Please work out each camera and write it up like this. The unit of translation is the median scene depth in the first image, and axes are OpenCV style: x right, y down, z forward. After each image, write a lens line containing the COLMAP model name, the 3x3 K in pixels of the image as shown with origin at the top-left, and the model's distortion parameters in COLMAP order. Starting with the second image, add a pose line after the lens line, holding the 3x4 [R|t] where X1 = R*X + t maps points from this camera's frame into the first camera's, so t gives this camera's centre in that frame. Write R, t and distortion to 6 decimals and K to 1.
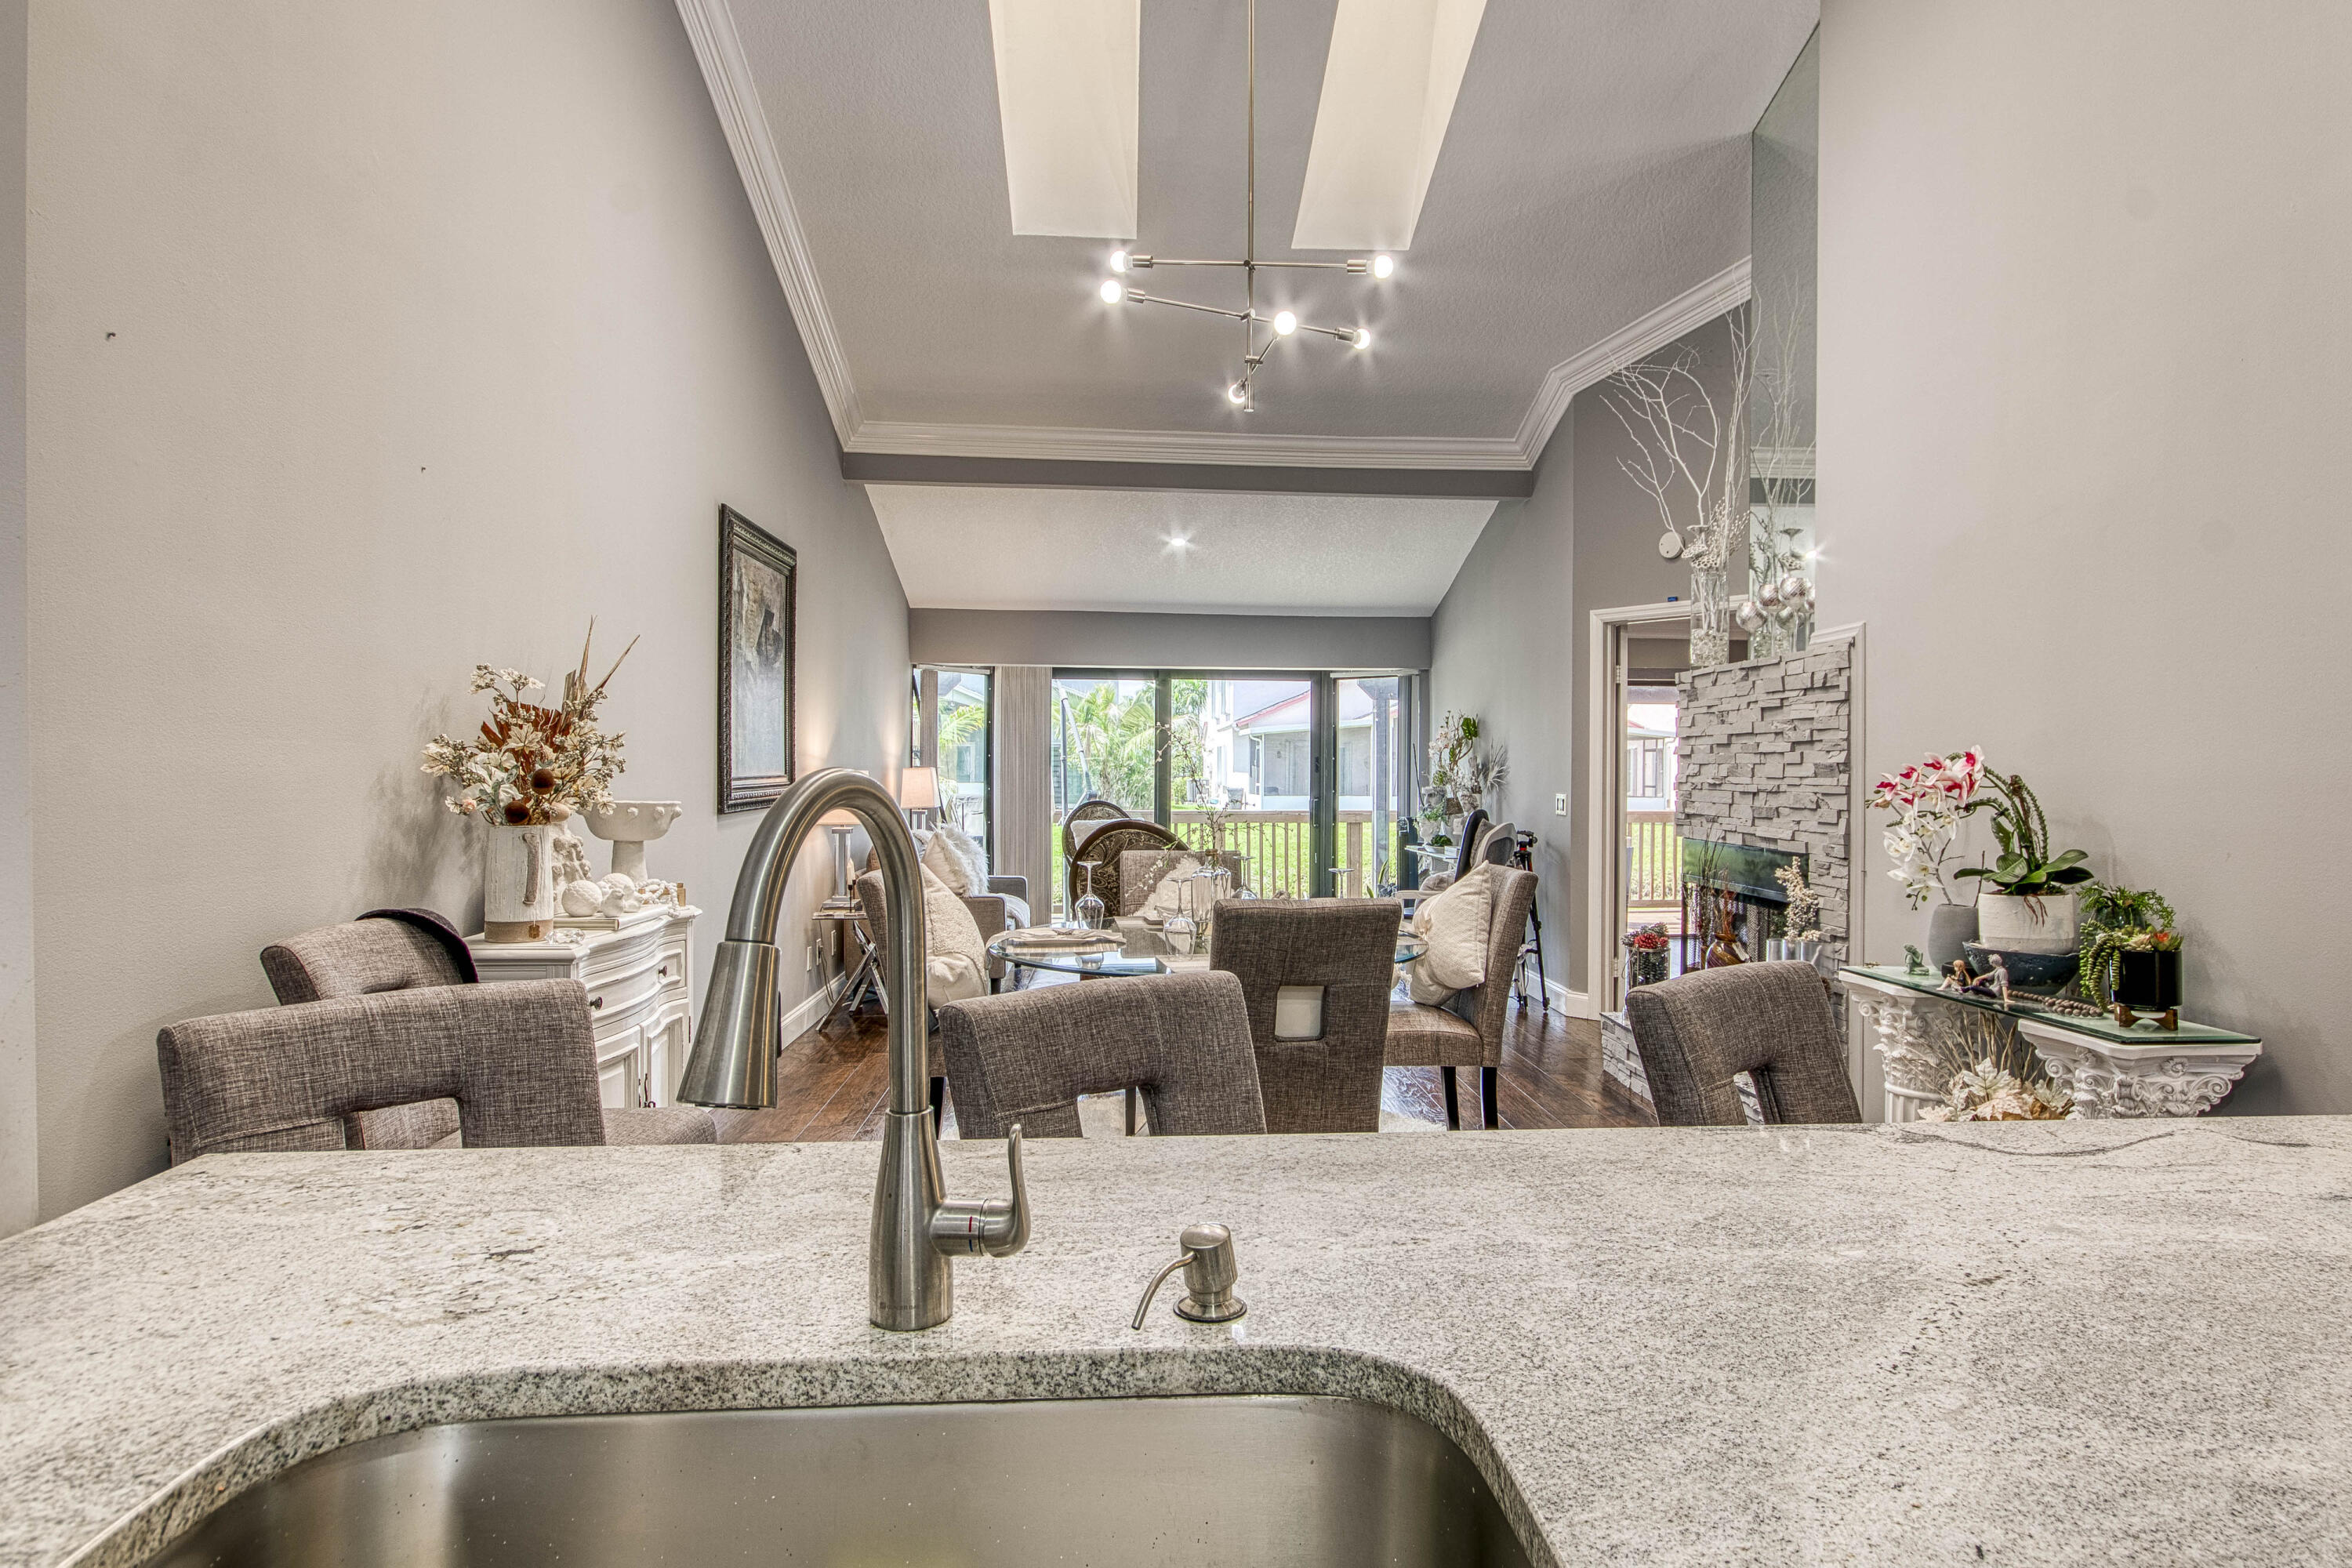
lens RADIAL K [[1386.6, 0, 1227.8], [0, 1386.6, 777.7], [0, 0, 1]] dist [-0.018476, -0.000227]
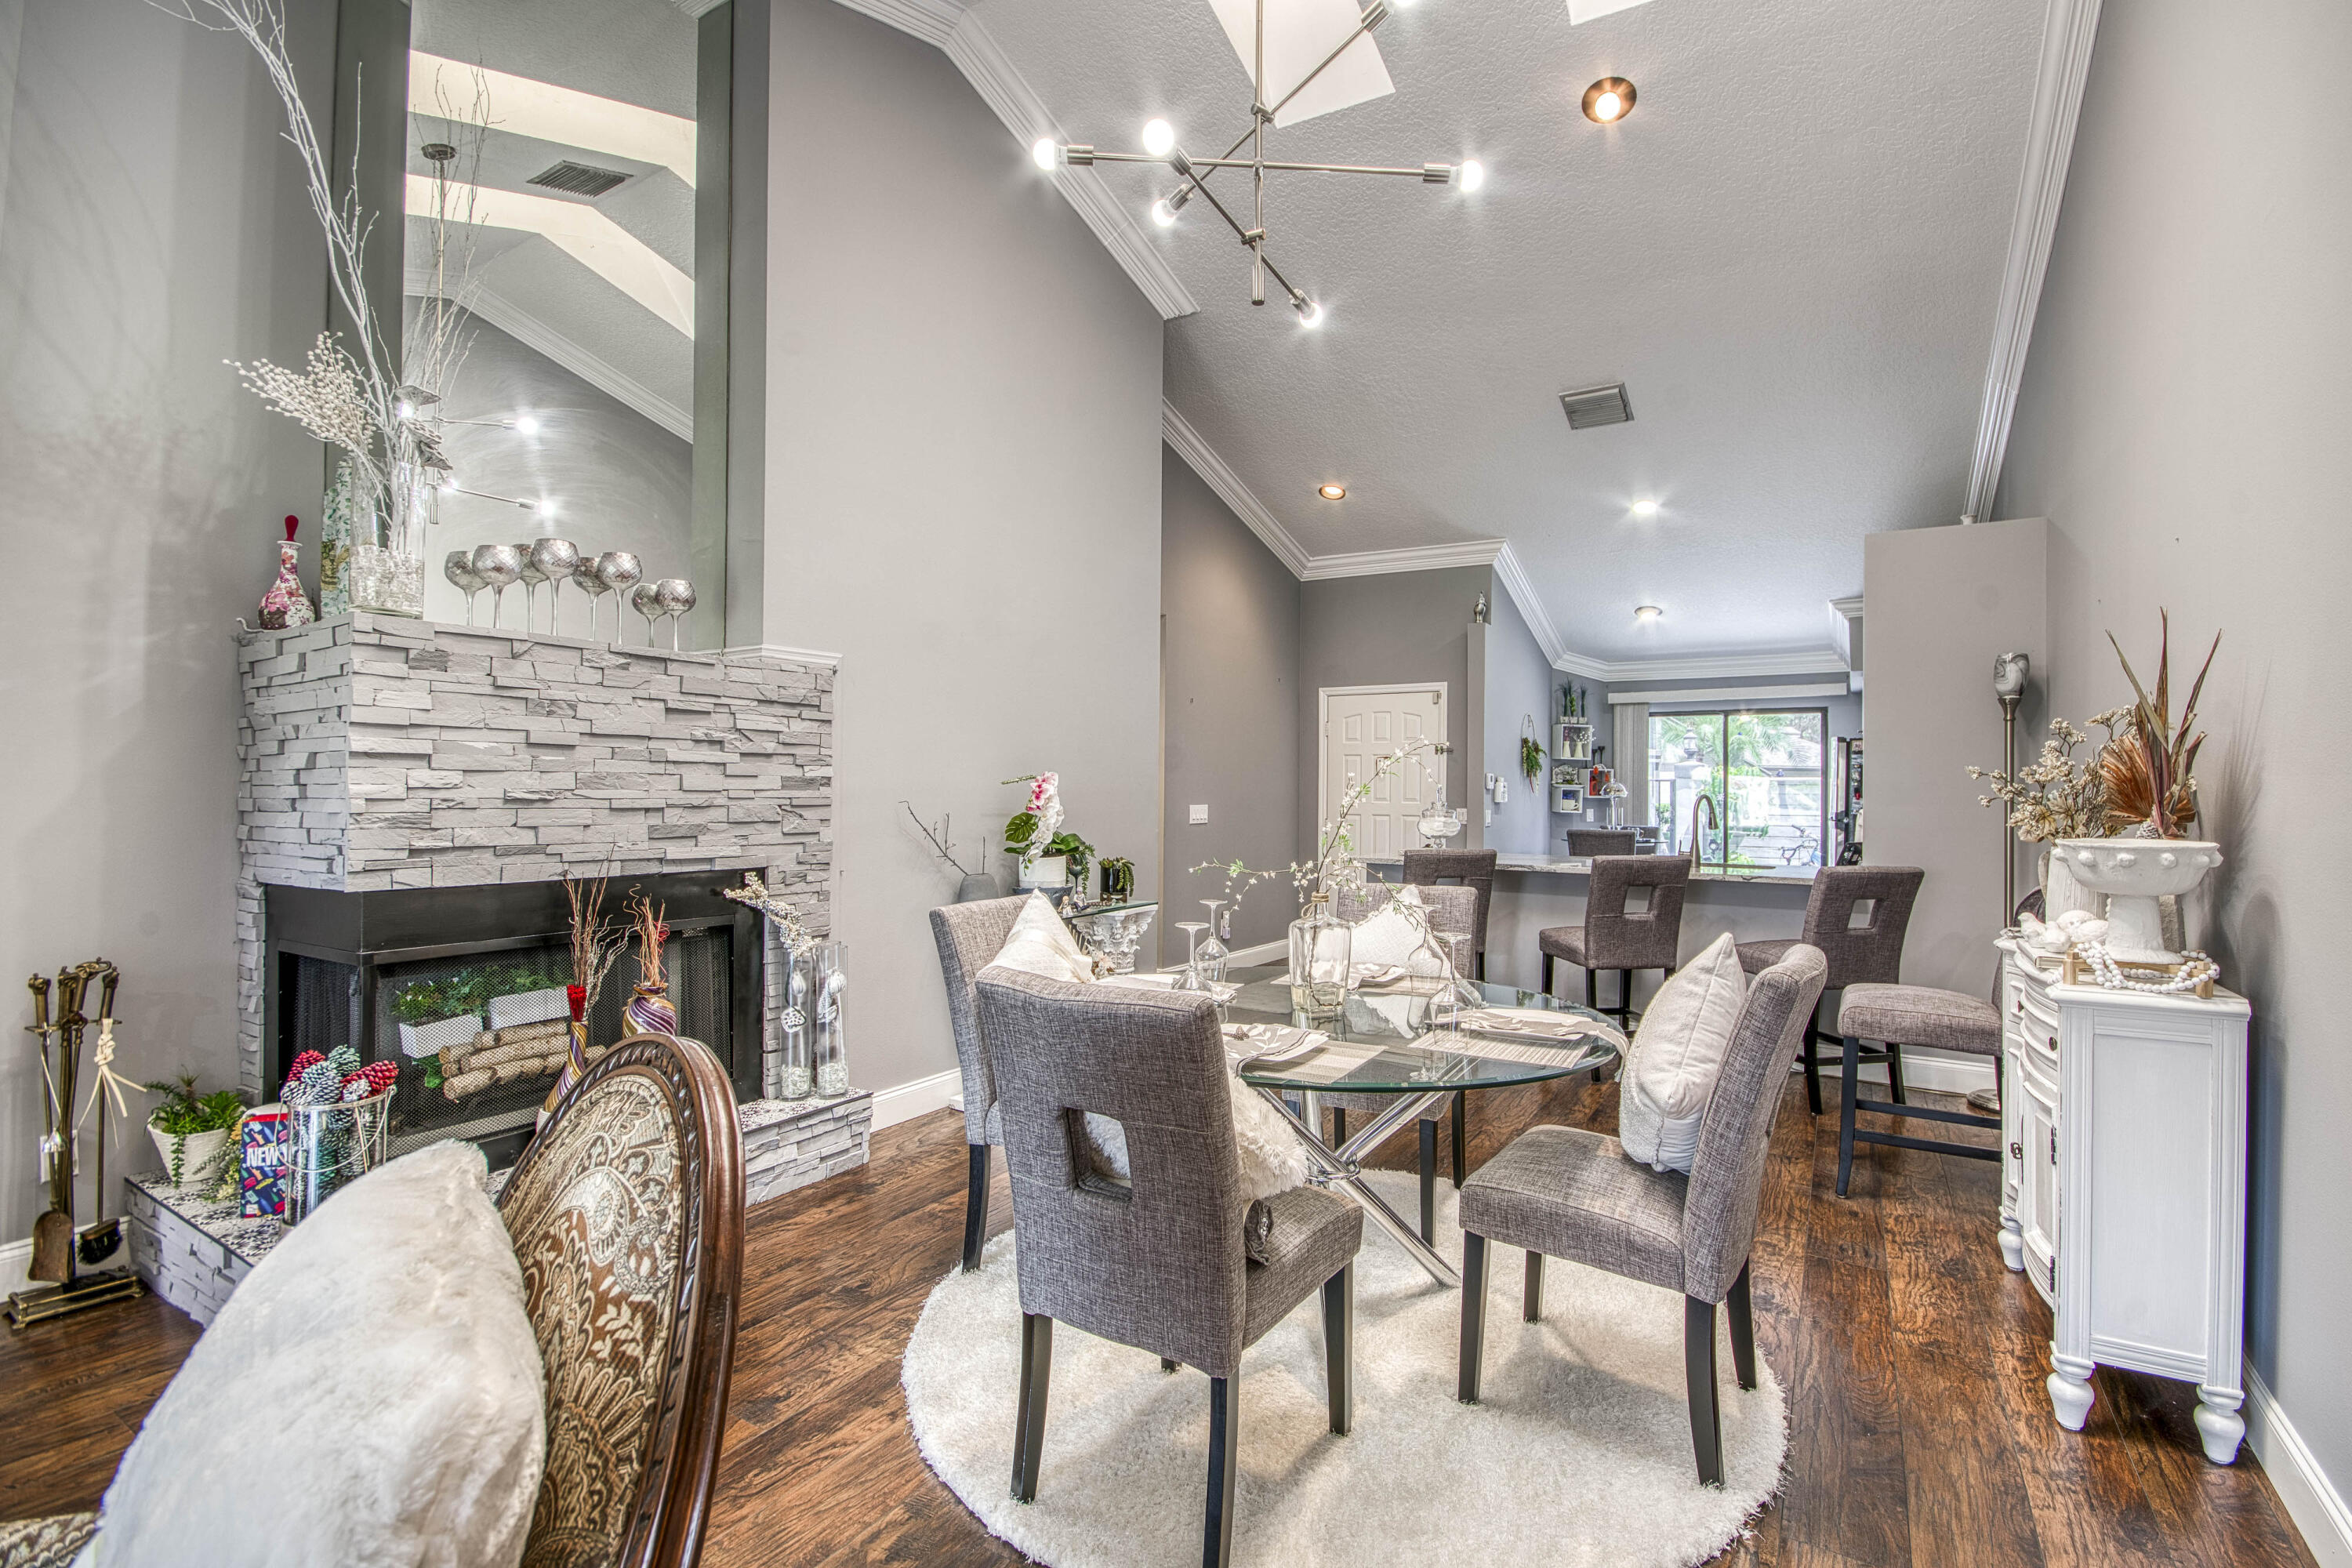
lens RADIAL K [[1043.1, 0, 1242.7], [0, 1043.1, 785.6], [0, 0, 1]] dist [-0.001870, -0.000759]
pose [[-0.822223, -0.009835, 0.569081, -0.230208], [-0.009647, 0.999948, 0.003342, -0.007464], [-0.569084, -0.002742, -0.822275, 1.135609]]
